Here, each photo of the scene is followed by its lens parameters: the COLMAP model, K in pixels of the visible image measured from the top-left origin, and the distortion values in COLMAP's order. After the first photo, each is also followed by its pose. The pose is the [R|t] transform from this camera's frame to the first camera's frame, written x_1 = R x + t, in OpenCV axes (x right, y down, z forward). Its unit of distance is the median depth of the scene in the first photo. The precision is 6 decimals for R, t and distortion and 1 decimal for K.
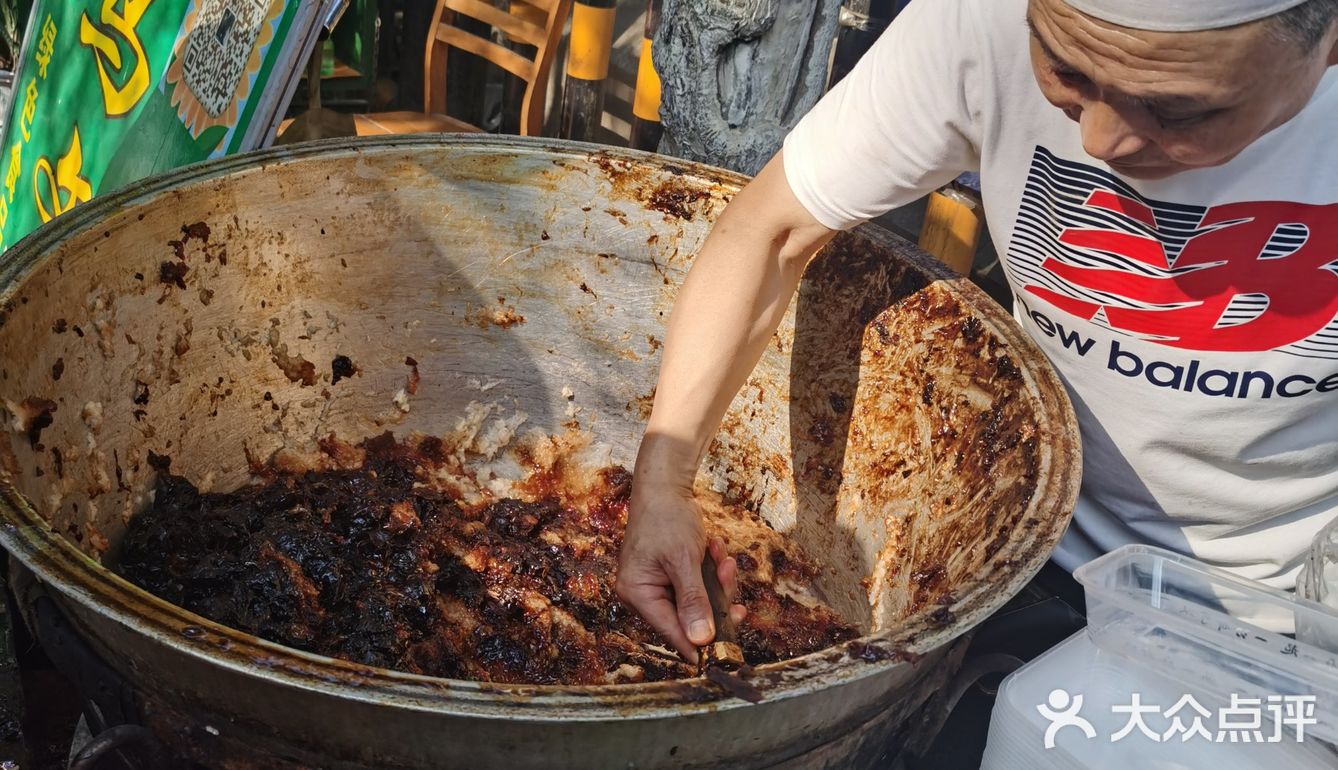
lens RADIAL K [[1342.7, 0, 669.0], [0, 1342.7, 385.0], [0, 0, 1]] dist [-0.013513, -0.022993]
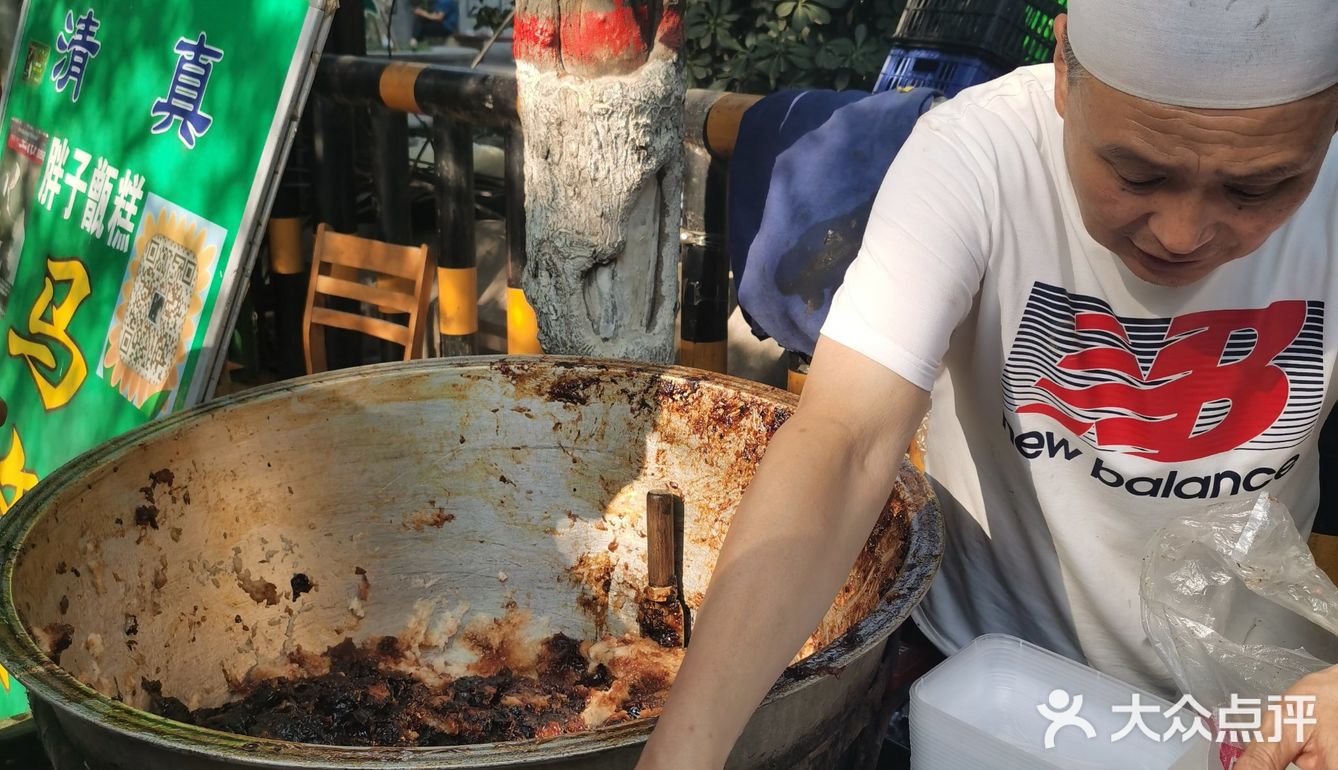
lens RADIAL K [[1316.4, 0, 669.0], [0, 1316.4, 385.0], [0, 0, 1]] dist [-0.002867, -0.117253]
pose [[0.981778, -0.162510, 0.098503, -0.023641], [0.177528, 0.969262, -0.170339, 0.066986], [-0.067793, 0.184723, 0.980450, -0.121268]]
